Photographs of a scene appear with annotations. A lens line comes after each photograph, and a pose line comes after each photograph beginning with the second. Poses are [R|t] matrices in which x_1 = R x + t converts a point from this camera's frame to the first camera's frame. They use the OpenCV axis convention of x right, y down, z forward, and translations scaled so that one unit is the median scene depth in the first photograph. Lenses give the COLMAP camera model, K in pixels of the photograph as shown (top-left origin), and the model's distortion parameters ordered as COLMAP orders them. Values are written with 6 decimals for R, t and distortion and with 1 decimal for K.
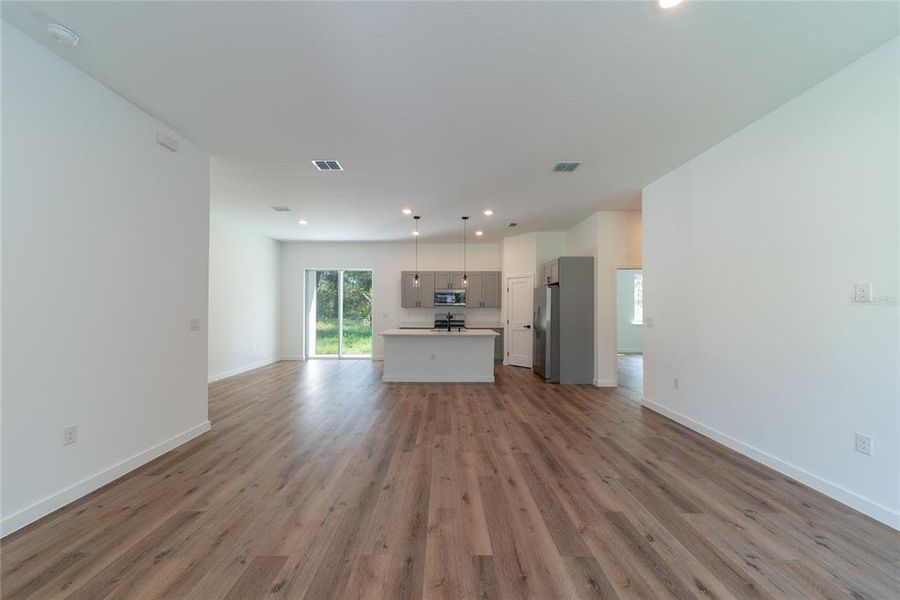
lens RADIAL K [[319.0, 0, 449.1], [0, 319.0, 303.1], [0, 0, 1]] dist [0.000368, 0.000000]
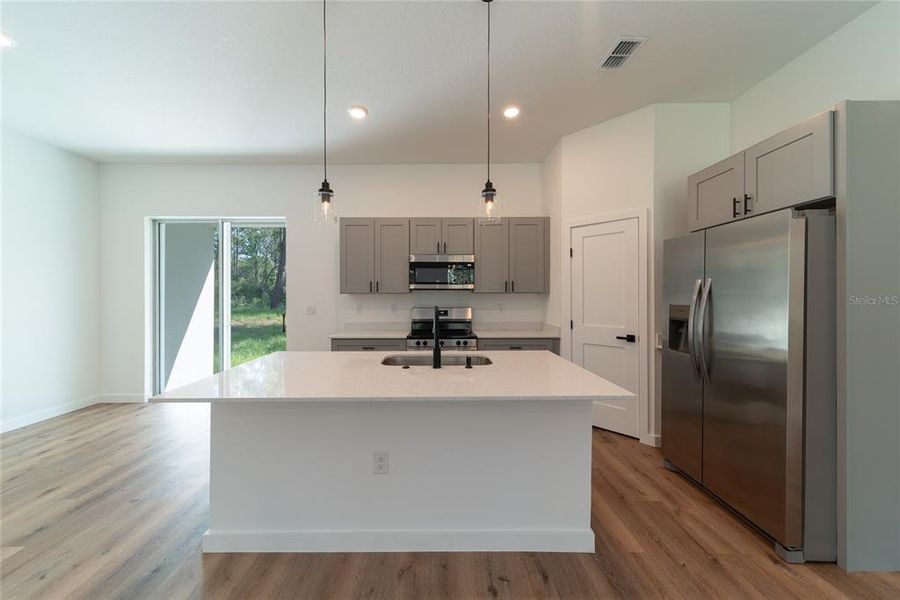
lens RADIAL K [[319.0, 0, 447.5], [0, 319.0, 297.0], [0, 0, 1]] dist [0.000368, 0.000000]
pose [[0.999920, -0.004350, 0.011904, 0.005447], [0.004138, 0.999834, 0.017763, 0.010202], [-0.011979, -0.017712, 0.999771, 0.527686]]
